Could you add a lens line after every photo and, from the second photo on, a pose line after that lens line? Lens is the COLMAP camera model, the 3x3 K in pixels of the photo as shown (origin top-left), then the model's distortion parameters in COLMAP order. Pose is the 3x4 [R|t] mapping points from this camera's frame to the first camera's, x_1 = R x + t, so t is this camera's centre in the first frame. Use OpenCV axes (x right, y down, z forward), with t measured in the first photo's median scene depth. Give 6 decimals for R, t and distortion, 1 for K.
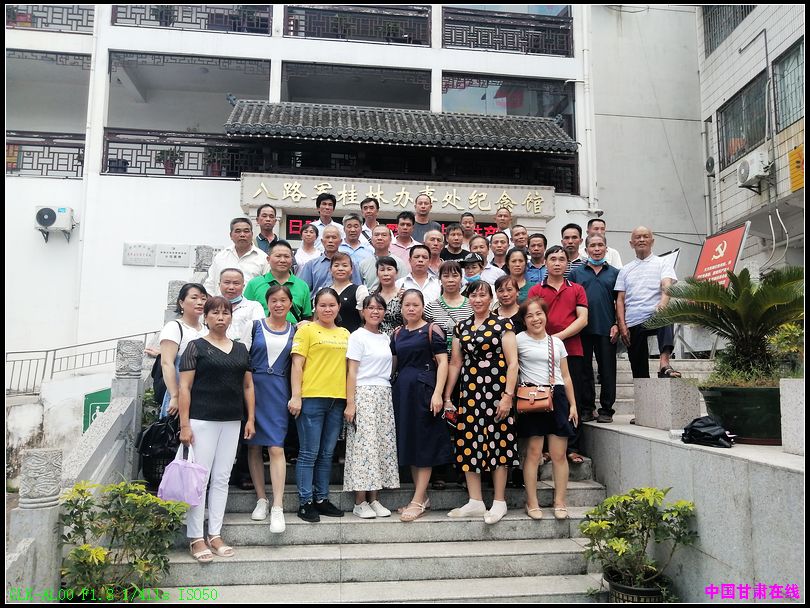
lens RADIAL K [[643.5, 0, 405.0], [0, 643.5, 304.0], [0, 0, 1]] dist [-0.009677, -0.000516]
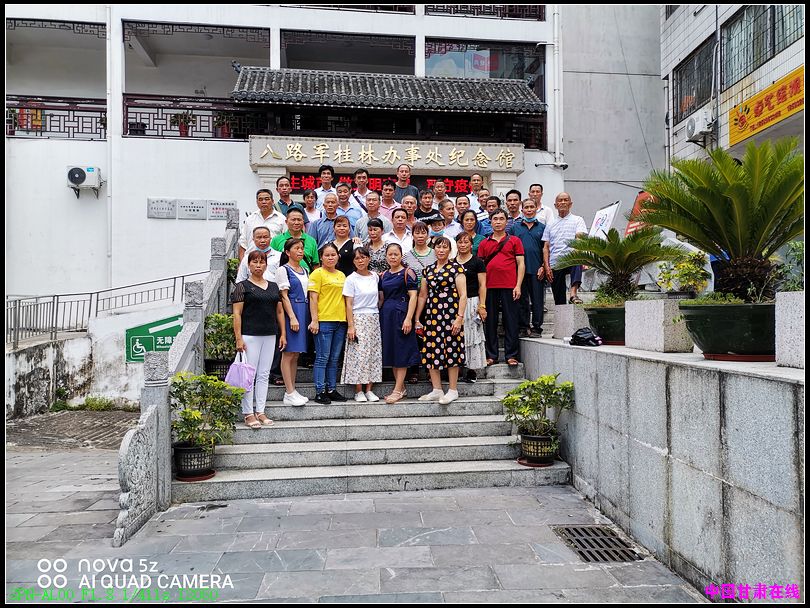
lens RADIAL K [[620.8, 0, 405.6], [0, 620.8, 315.8], [0, 0, 1]] dist [0.029571, -0.000121]
pose [[0.999881, -0.013727, 0.006988, 0.011075], [0.012857, 0.993599, 0.112233, -0.006735], [-0.008484, -0.112130, 0.993657, -0.138581]]
